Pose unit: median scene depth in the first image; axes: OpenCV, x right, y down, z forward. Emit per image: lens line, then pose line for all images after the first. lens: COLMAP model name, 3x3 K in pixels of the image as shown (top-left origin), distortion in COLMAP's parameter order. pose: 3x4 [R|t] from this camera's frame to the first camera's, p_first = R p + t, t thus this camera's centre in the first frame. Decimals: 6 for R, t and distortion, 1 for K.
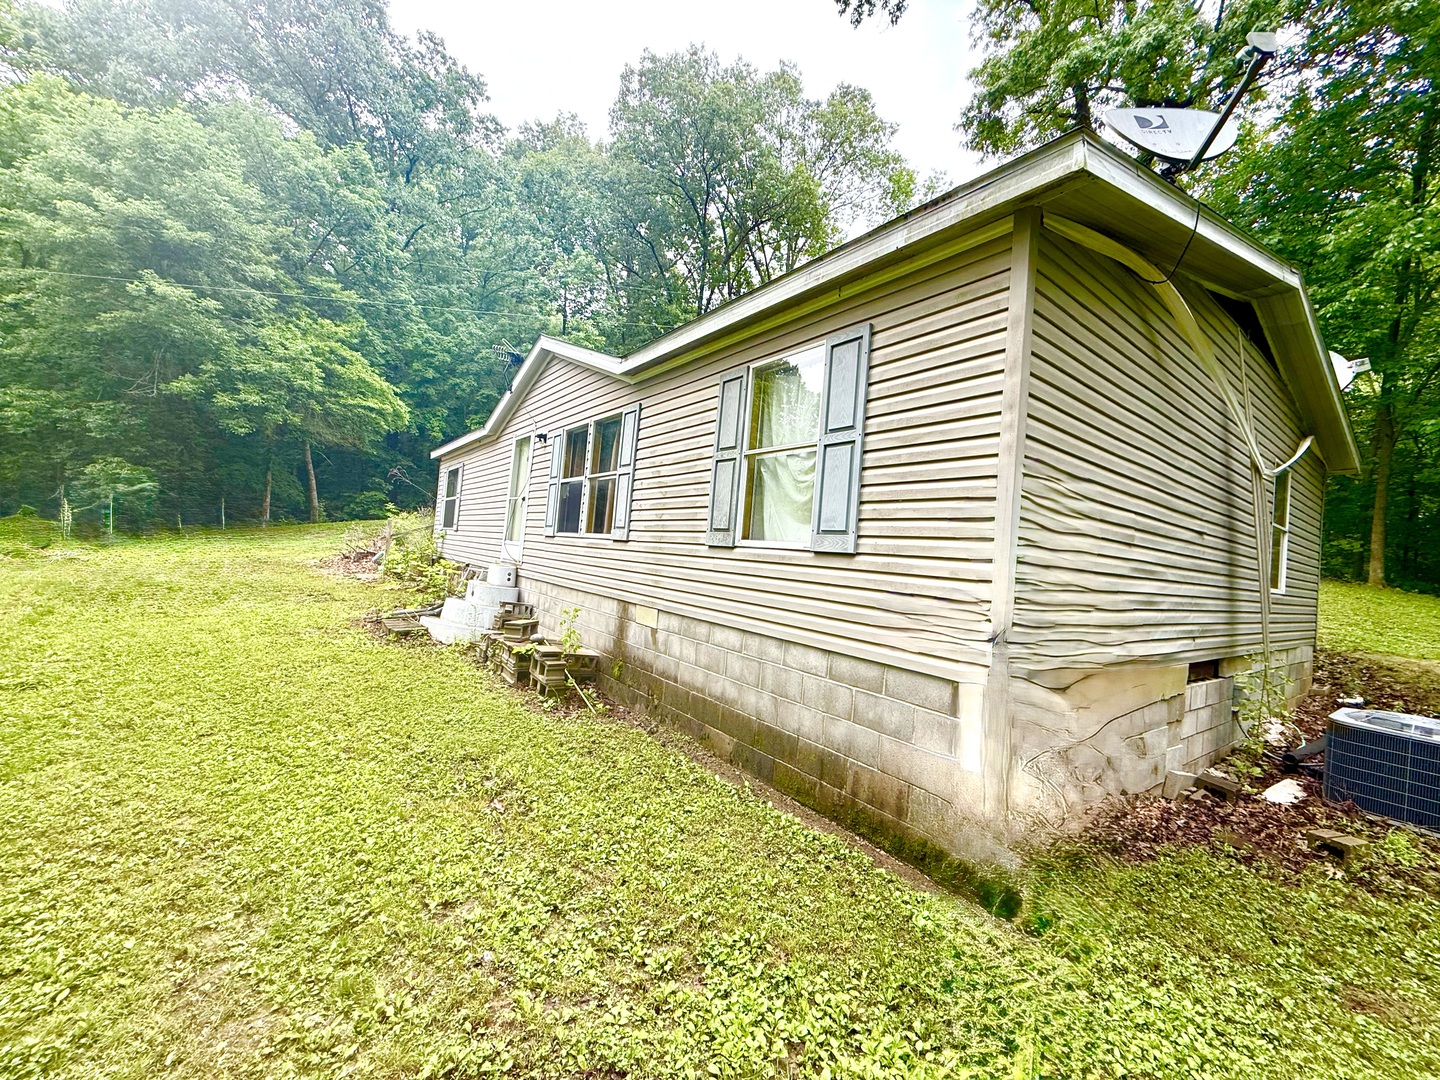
lens RADIAL K [[588.7, 0, 720.0], [0, 588.7, 540.0], [0, 0, 1]] dist [0.000154, -0.000188]
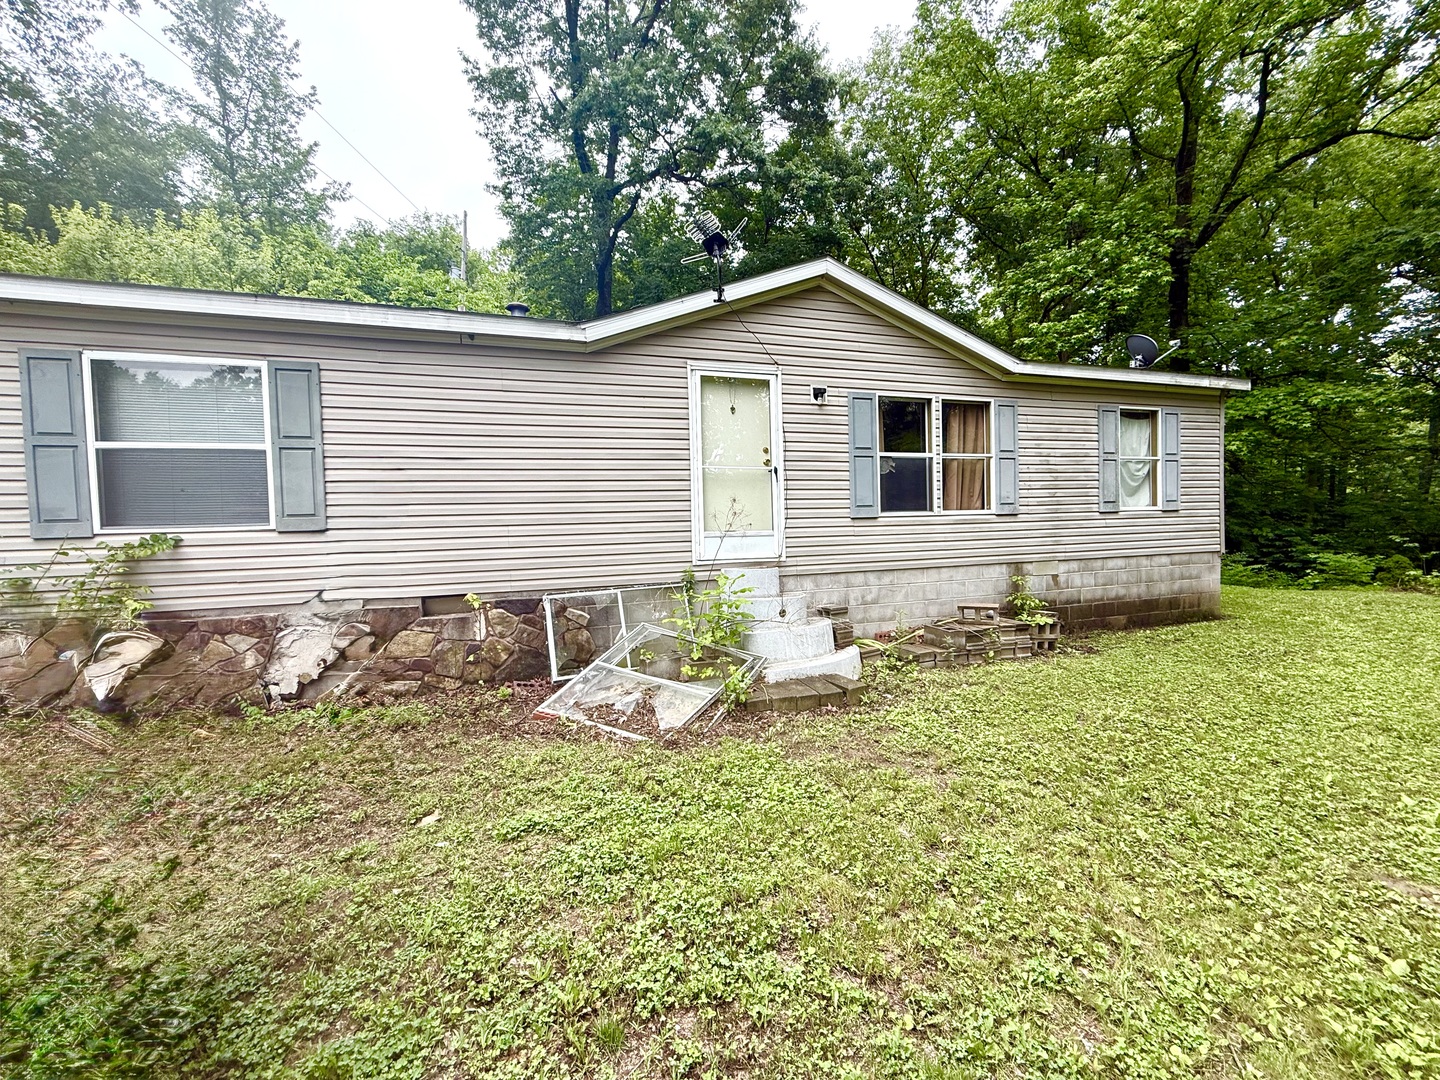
lens RADIAL K [[588.7, 0, 720.0], [0, 588.7, 540.0], [0, 0, 1]] dist [0.000154, -0.000188]
pose [[0.281620, -0.100778, 0.954219, -1.641447], [0.027405, 0.994908, 0.096987, -0.086980], [-0.959135, -0.001163, 0.282948, 1.351877]]
